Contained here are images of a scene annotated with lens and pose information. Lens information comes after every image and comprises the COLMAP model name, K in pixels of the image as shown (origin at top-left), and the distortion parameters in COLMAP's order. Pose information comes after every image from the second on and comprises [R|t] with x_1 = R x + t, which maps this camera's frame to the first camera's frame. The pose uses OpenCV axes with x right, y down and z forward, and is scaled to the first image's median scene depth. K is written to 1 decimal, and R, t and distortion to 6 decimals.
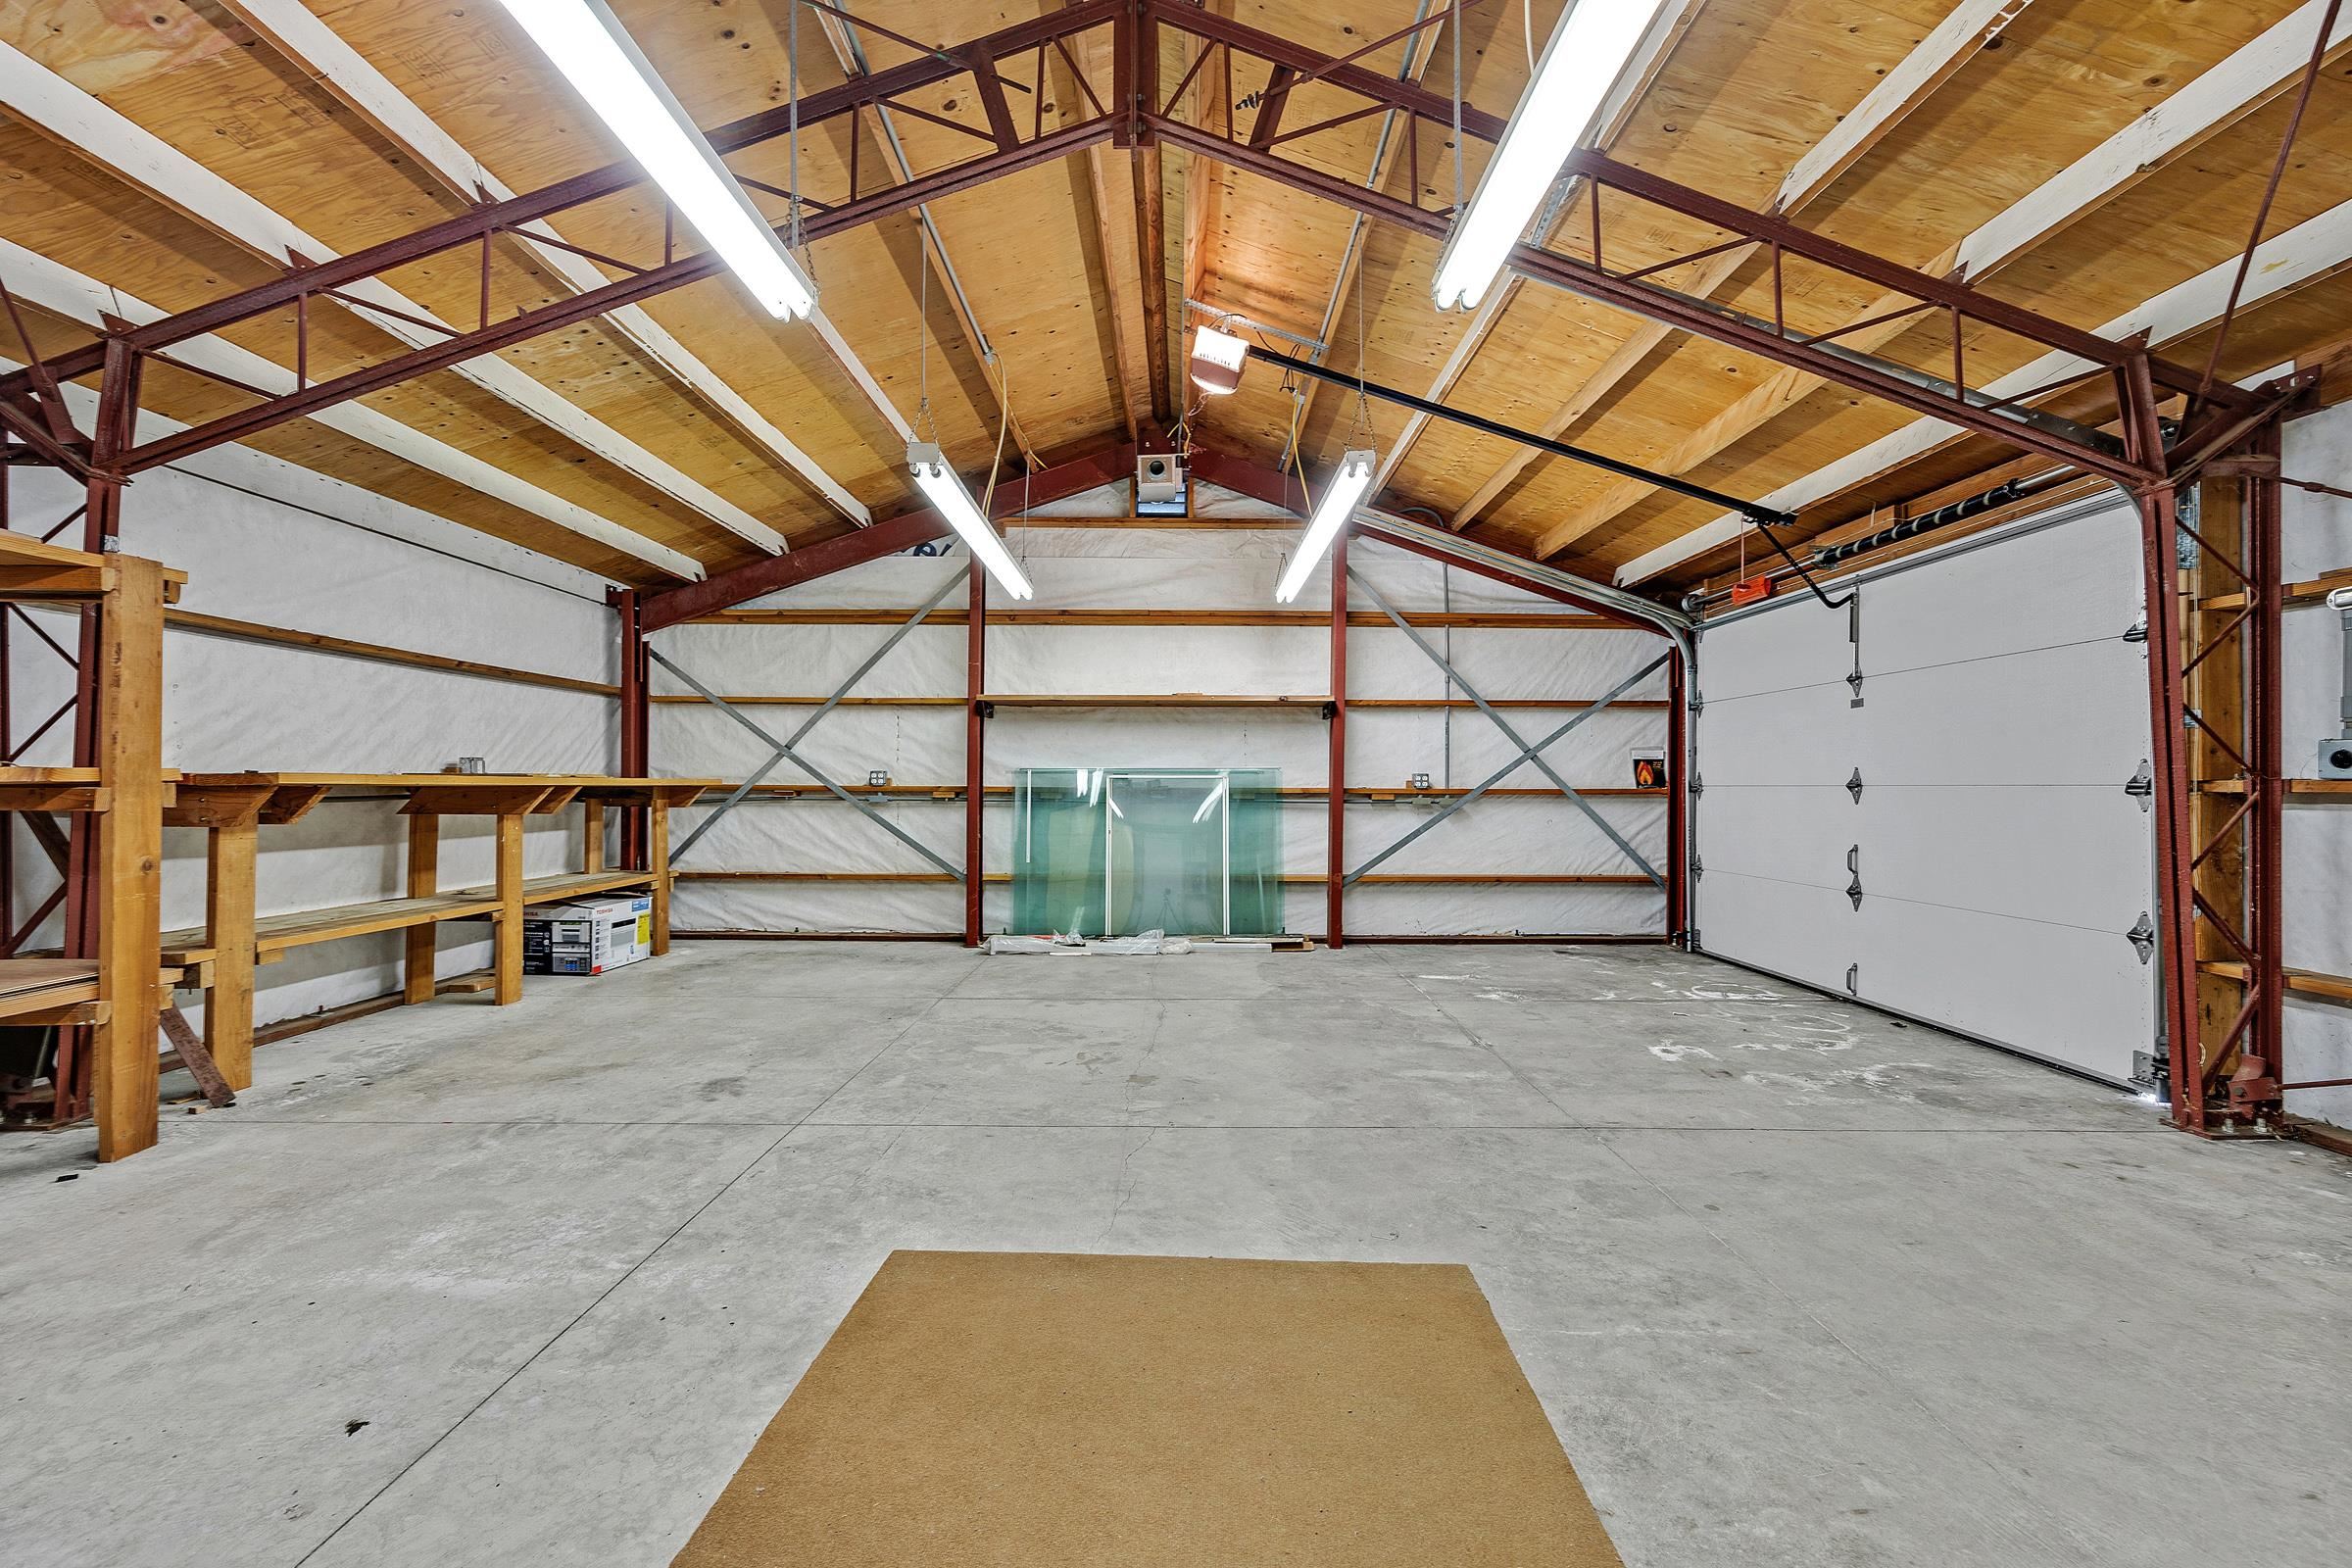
lens RADIAL K [[947.2, 0, 1179.2], [0, 947.2, 781.1], [0, 0, 1]] dist [-0.002271, -0.000028]
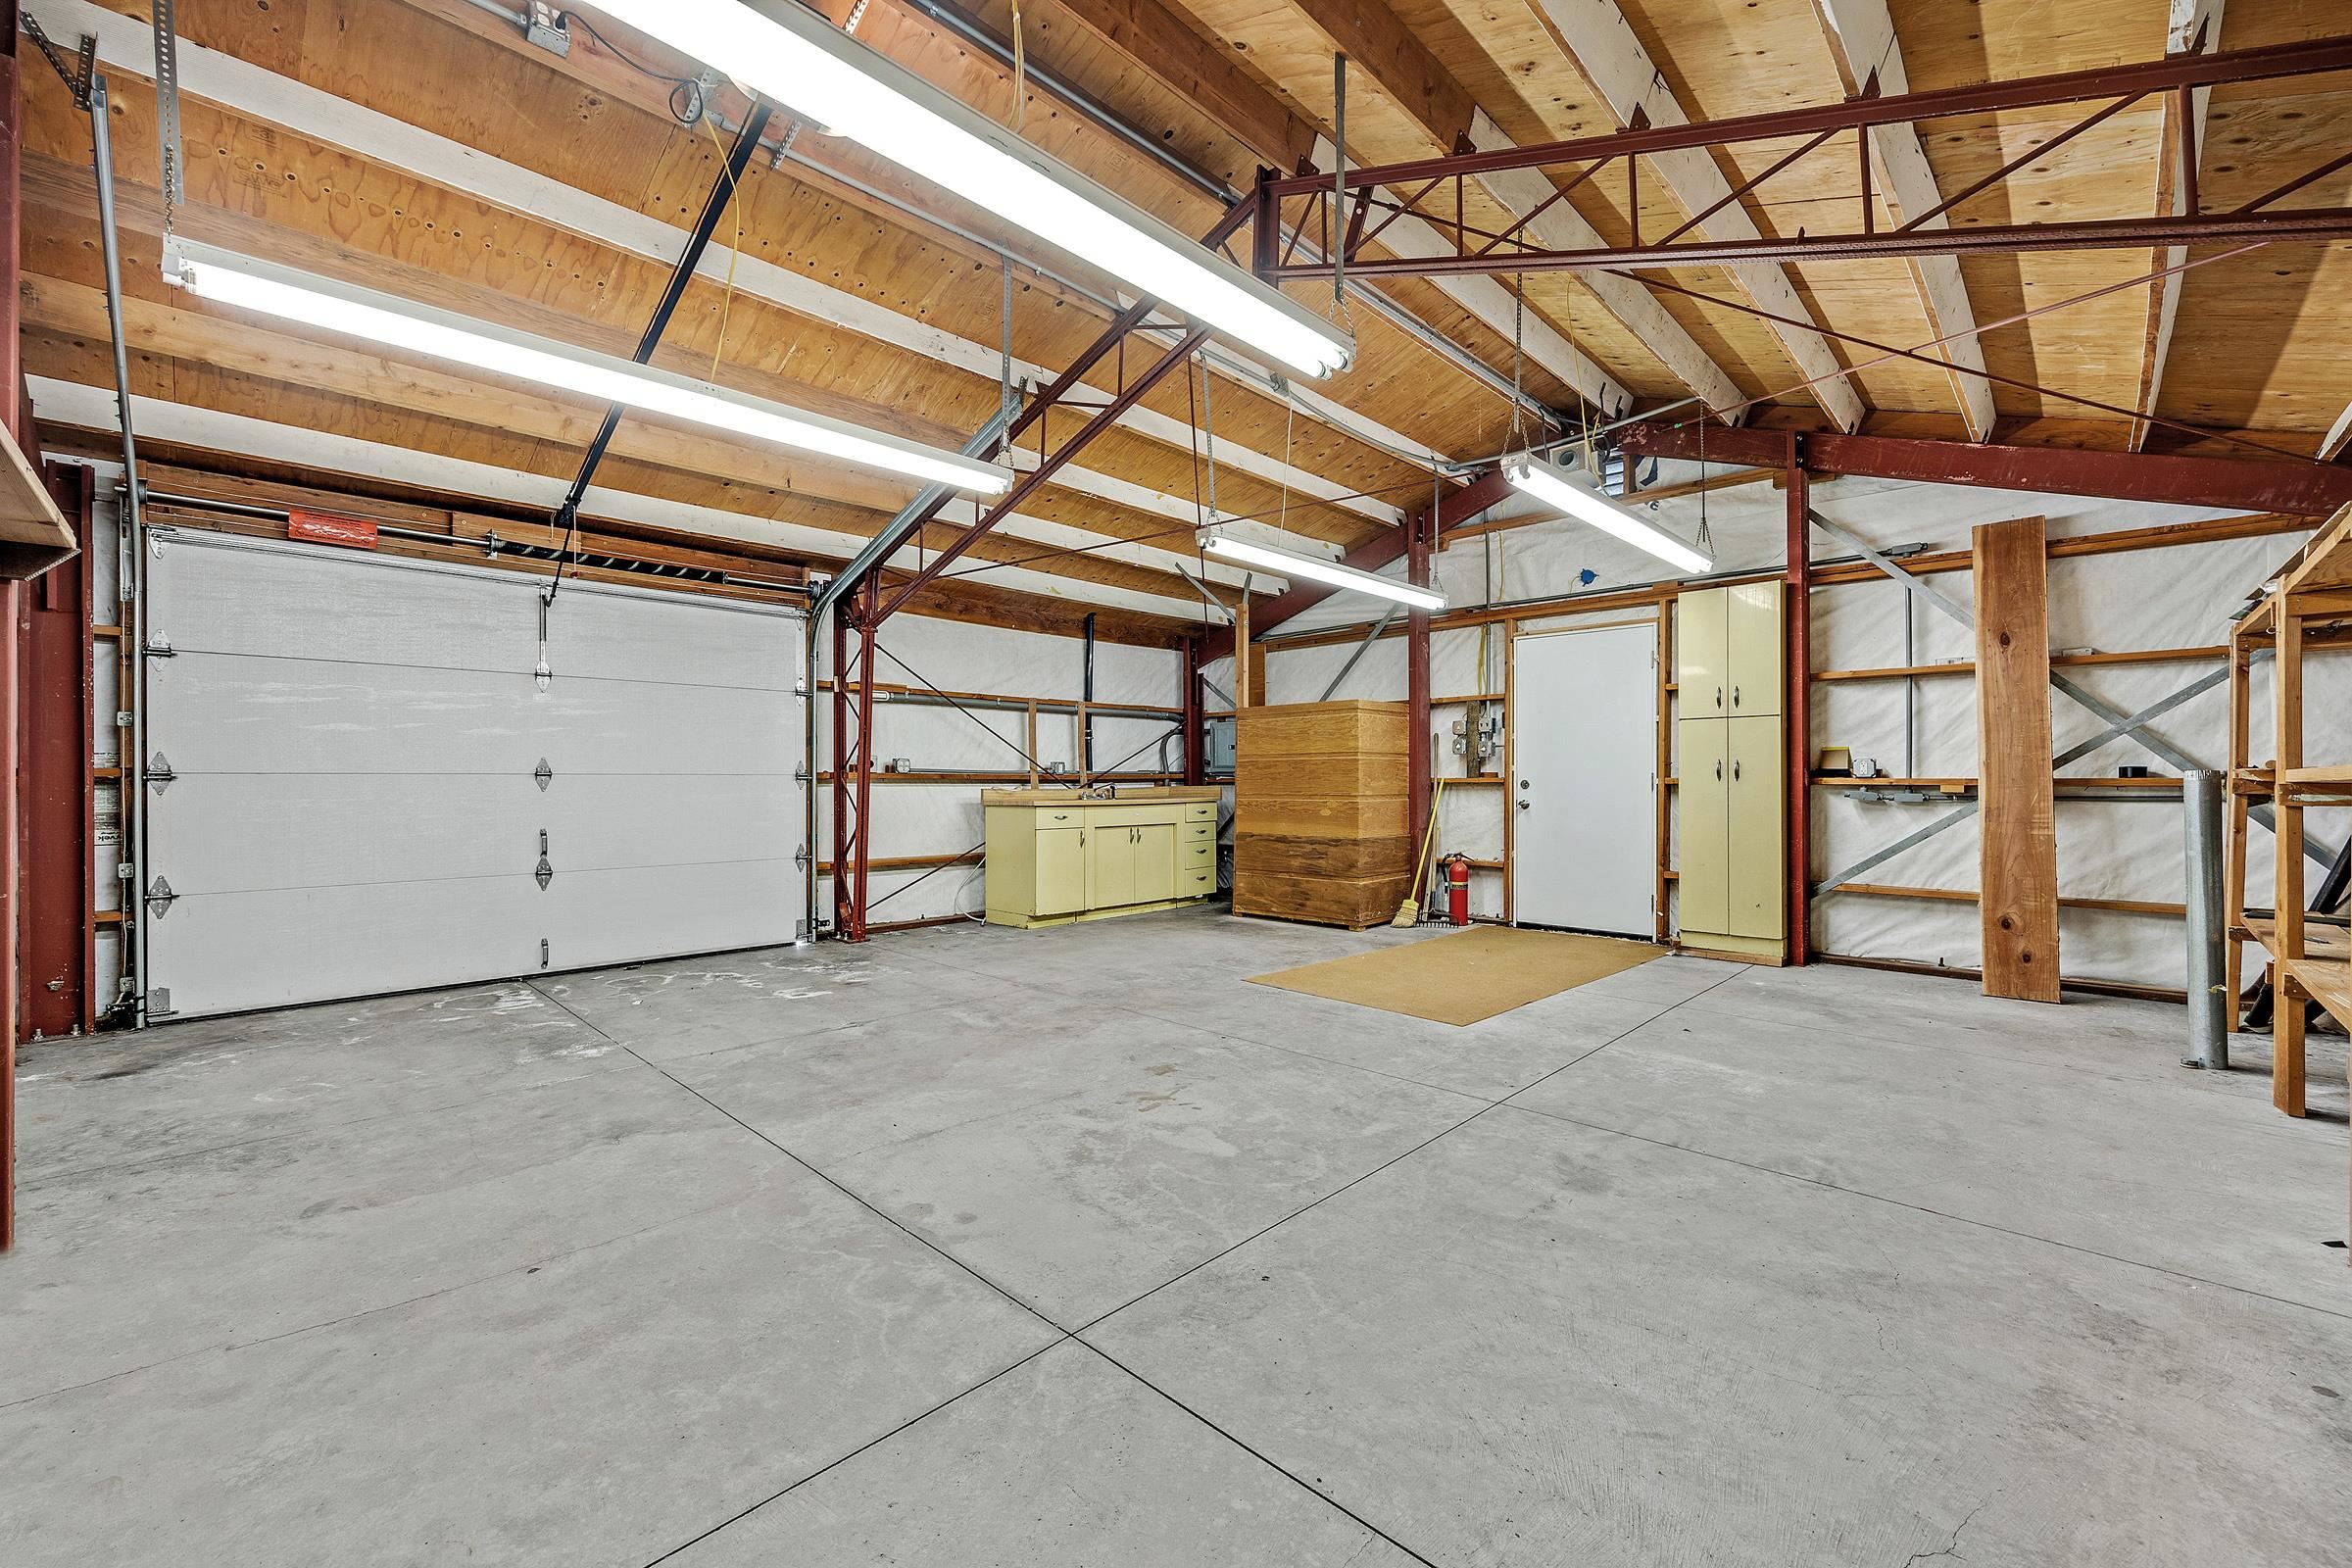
lens RADIAL K [[947.2, 0, 1179.2], [0, 947.2, 781.1], [0, 0, 1]] dist [-0.002271, -0.000028]
pose [[-0.719472, -0.004739, 0.694505, -0.755036], [-0.008592, 0.999961, -0.002077, 0.012055], [-0.694468, -0.007462, -0.719485, 1.728488]]
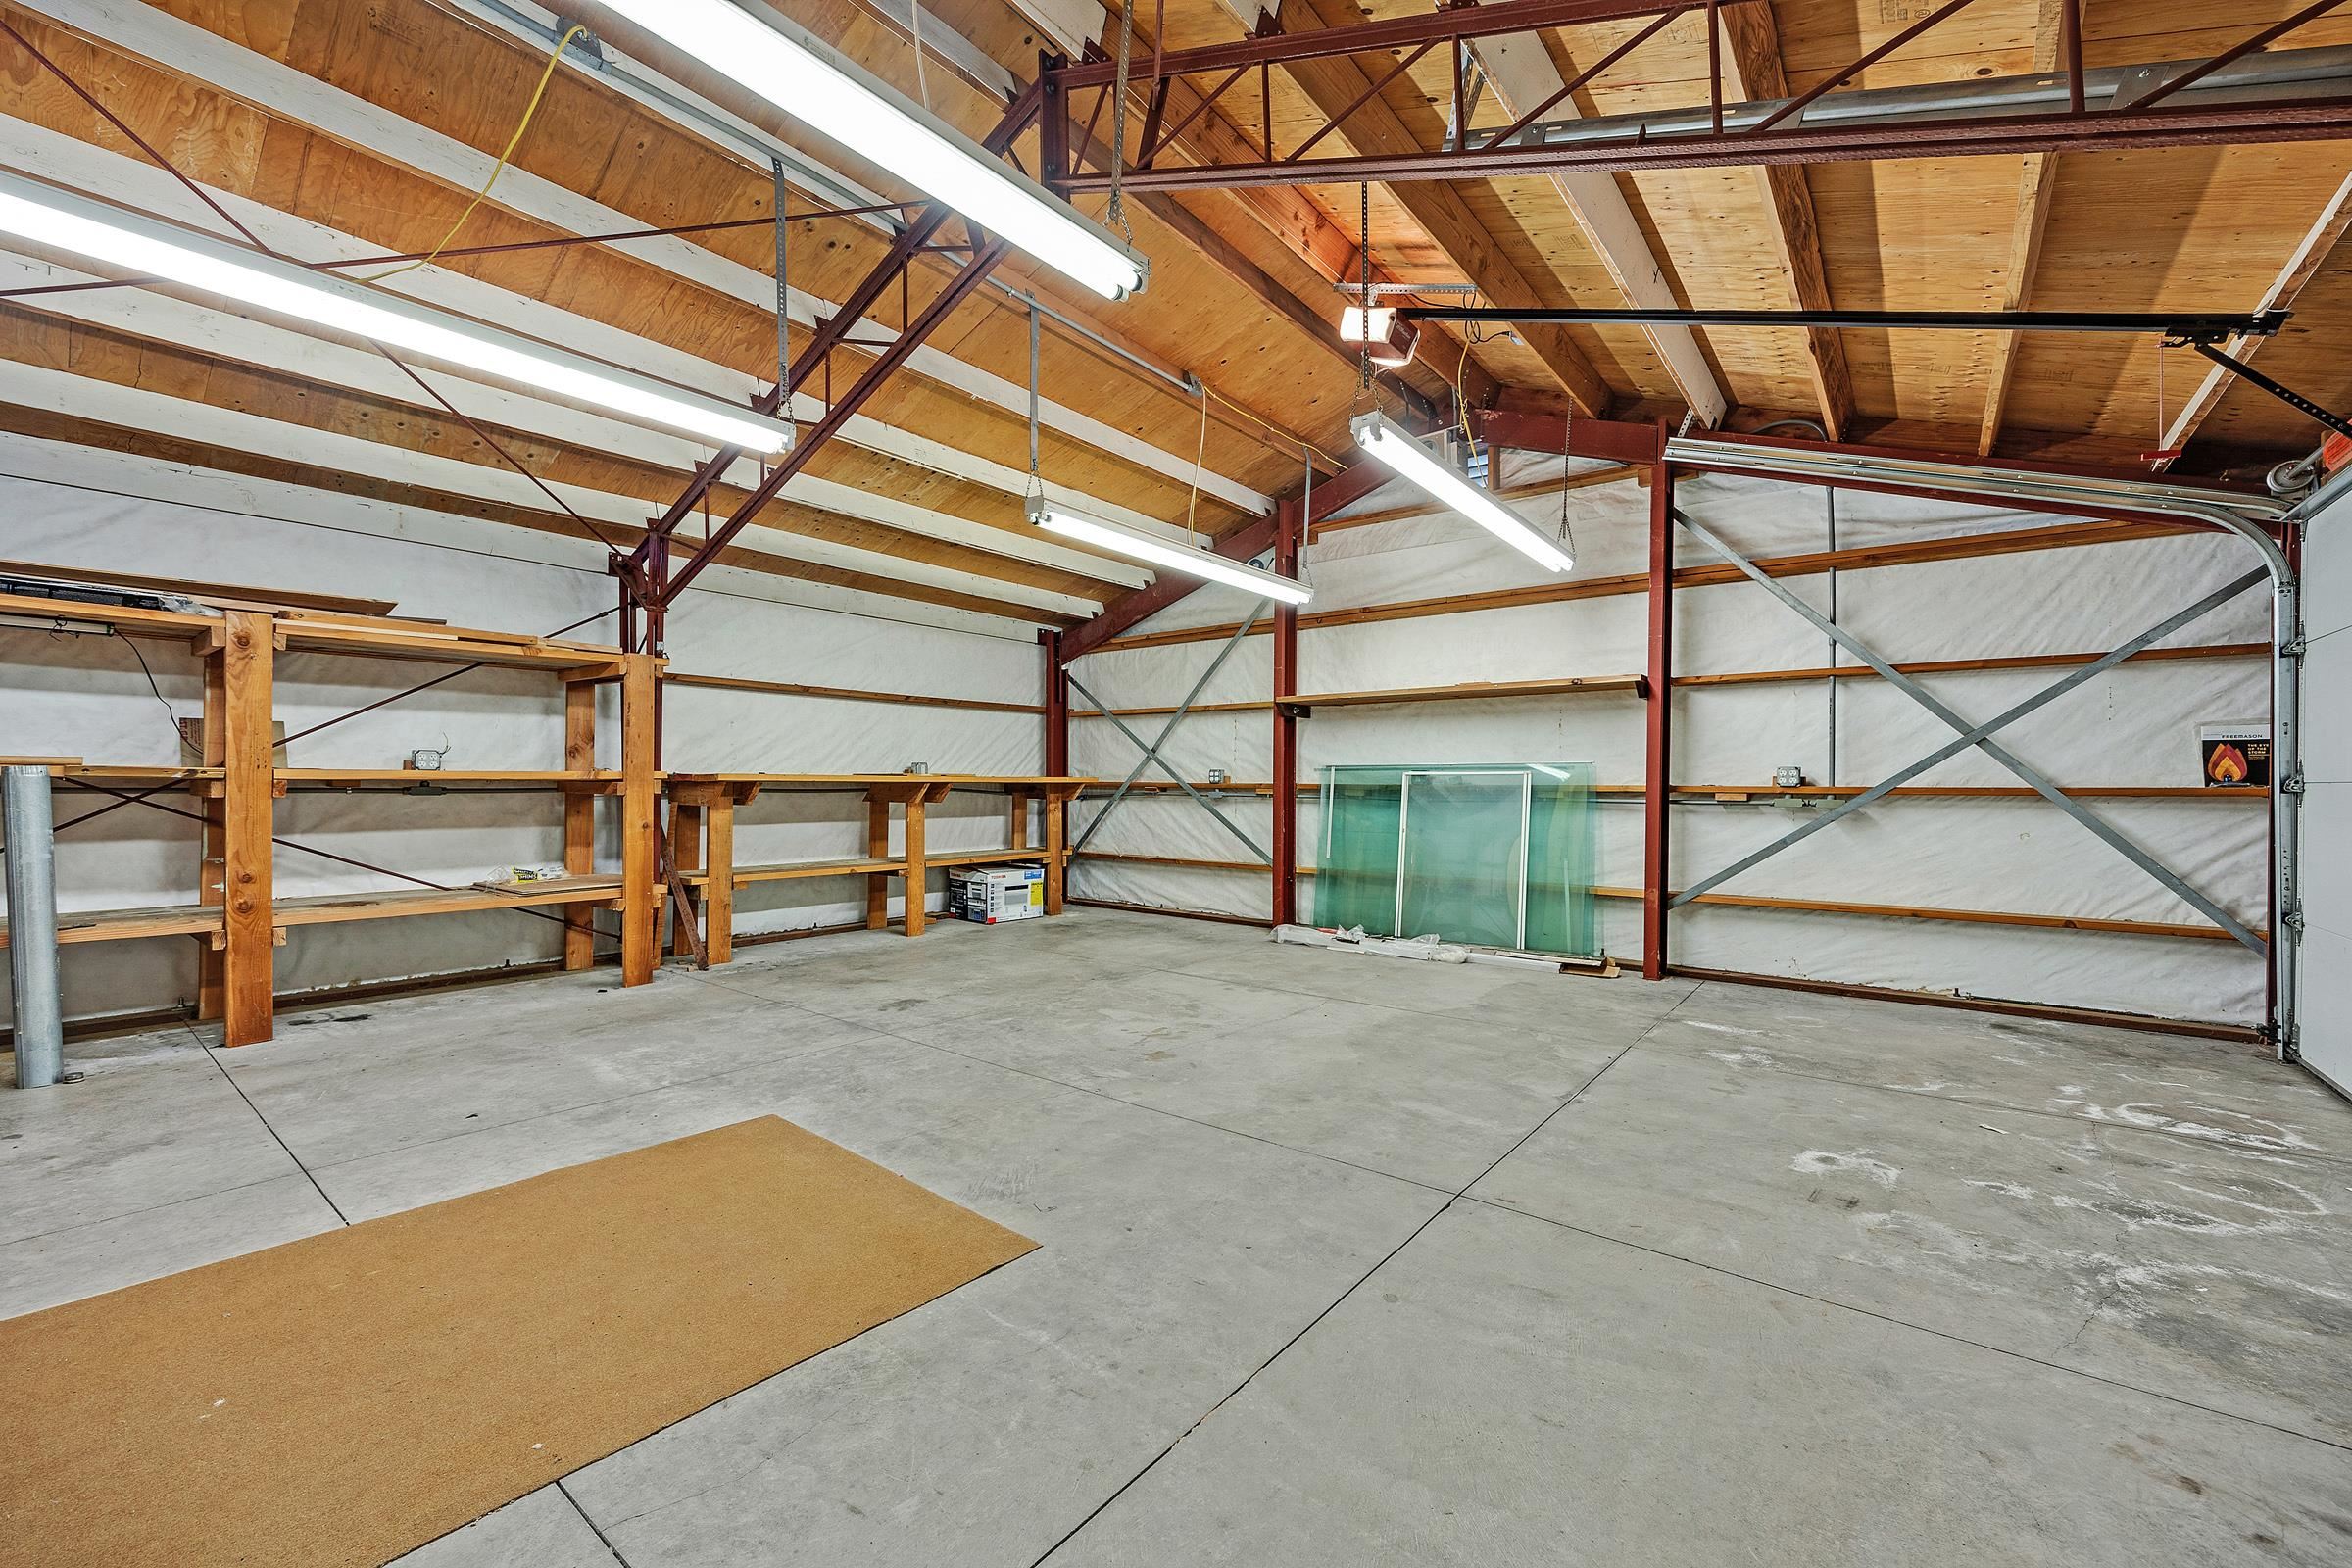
lens RADIAL K [[947.2, 0, 1179.2], [0, 947.2, 781.1], [0, 0, 1]] dist [-0.002271, -0.000028]
pose [[0.784748, -0.001701, -0.619813, 0.647568], [0.001614, 0.999998, -0.000701, 0.006130], [0.619813, -0.000450, 0.784749, 0.177200]]
